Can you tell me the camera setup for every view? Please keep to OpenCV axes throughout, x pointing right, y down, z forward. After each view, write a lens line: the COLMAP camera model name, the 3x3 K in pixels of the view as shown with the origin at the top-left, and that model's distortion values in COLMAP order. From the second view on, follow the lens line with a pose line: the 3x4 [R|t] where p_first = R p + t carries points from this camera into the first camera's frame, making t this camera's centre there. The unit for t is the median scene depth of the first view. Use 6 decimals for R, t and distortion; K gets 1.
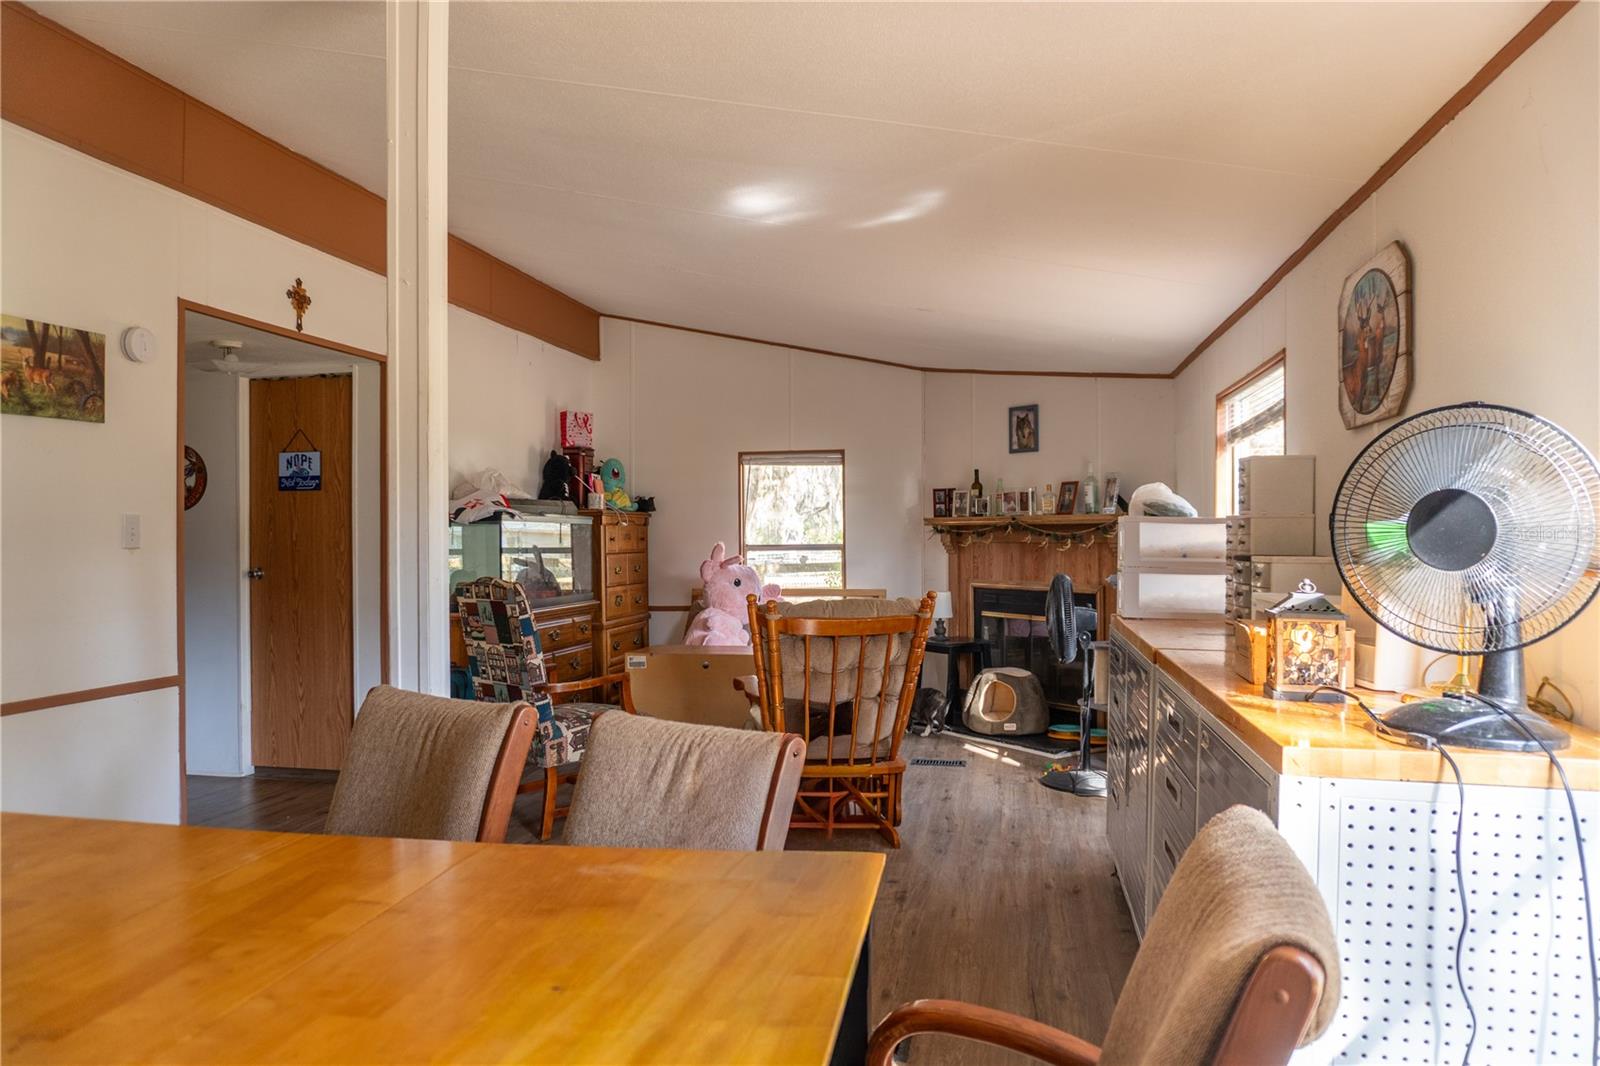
lens RADIAL K [[1074.7, 0, 804.7], [0, 1074.7, 534.3], [0, 0, 1]] dist [-0.010832, -0.003013]
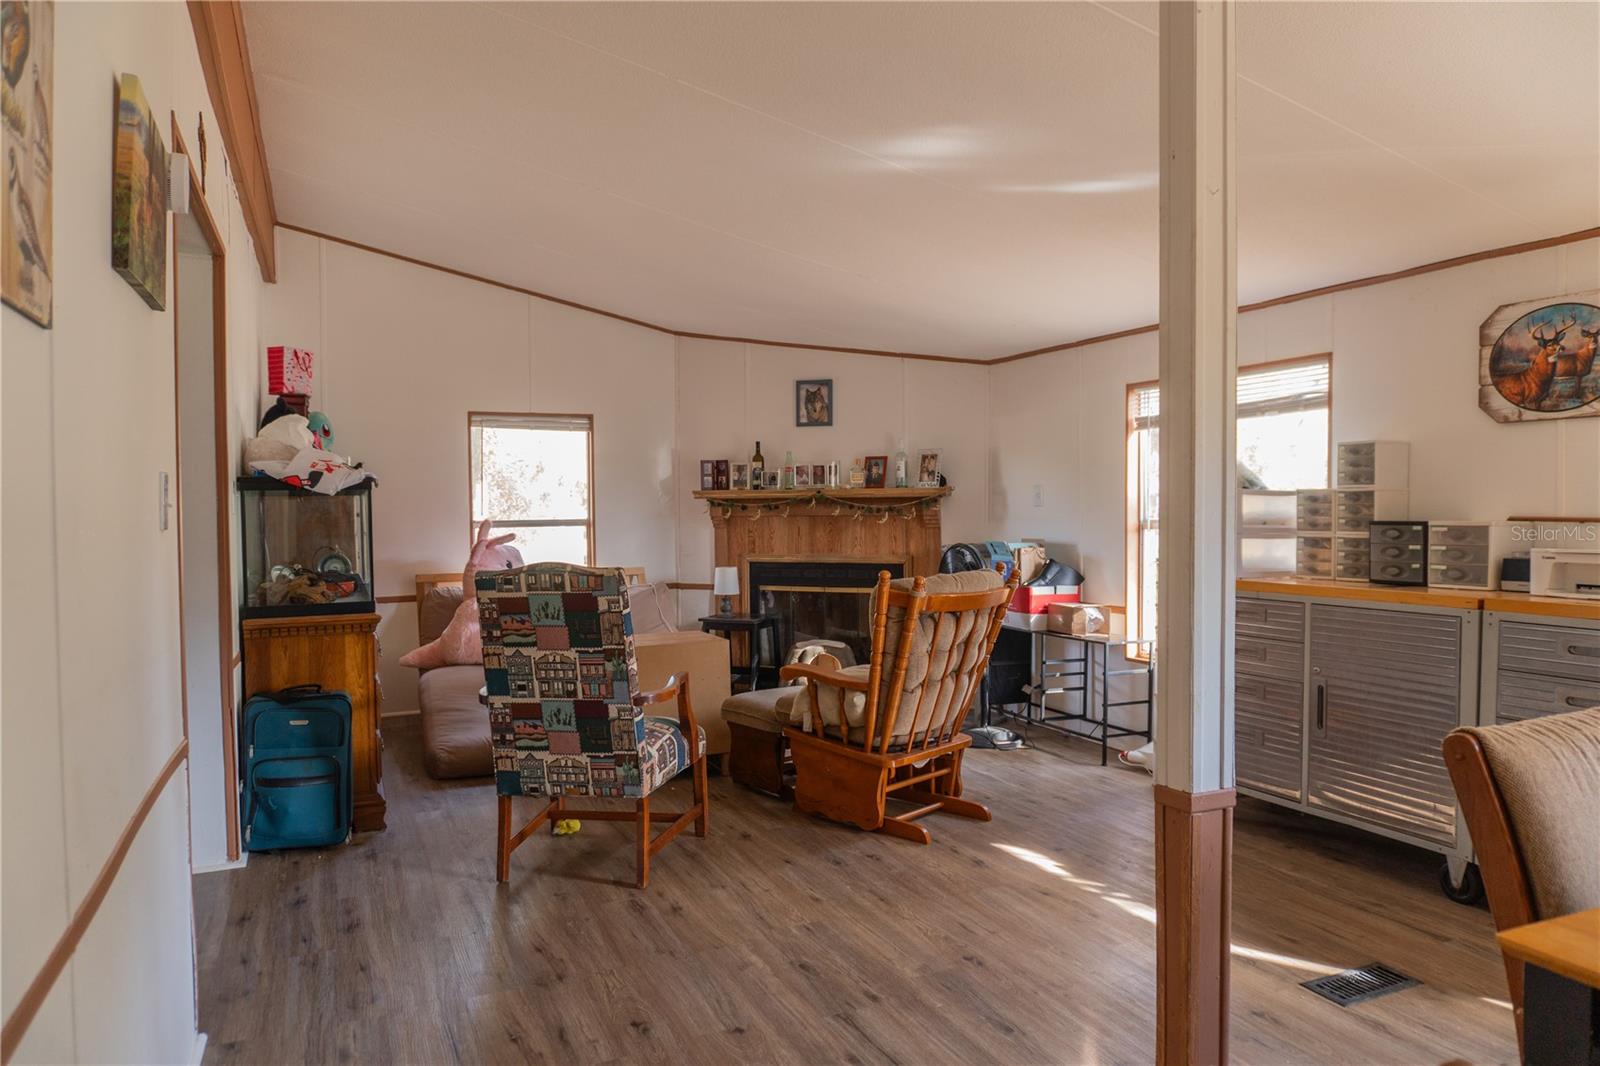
lens RADIAL K [[1074.7, 0, 804.5], [0, 1074.7, 536.0], [0, 0, 1]] dist [-0.010832, -0.003013]
pose [[0.812807, -0.017171, 0.582279, -0.401169], [0.003623, 0.999695, 0.024422, 0.002094], [-0.582521, -0.017740, 0.812622, 0.187483]]
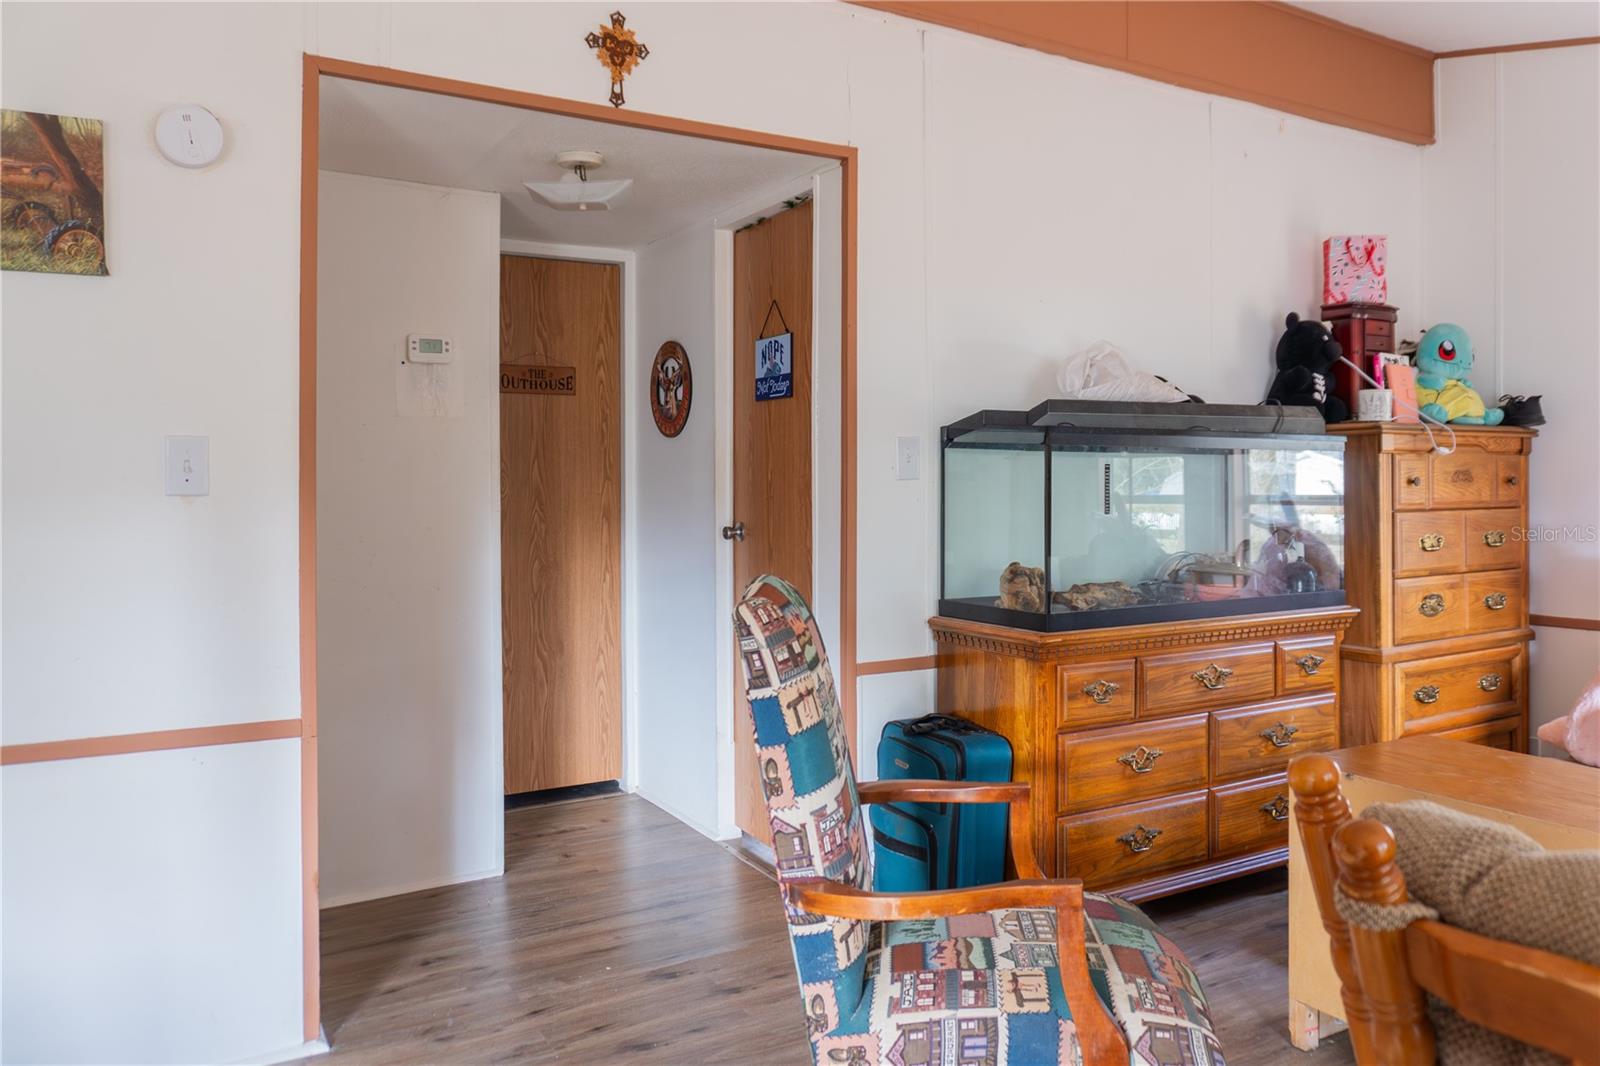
lens RADIAL K [[1176.5, 0, 808.3], [0, 1176.5, 479.8], [0, 0, 1]] dist [-0.009409, 0.002121]
pose [[0.677240, 0.008861, -0.735709, 0.032678], [-0.001882, 0.999945, 0.010311, -0.001355], [0.735760, -0.005598, 0.677219, 0.462070]]
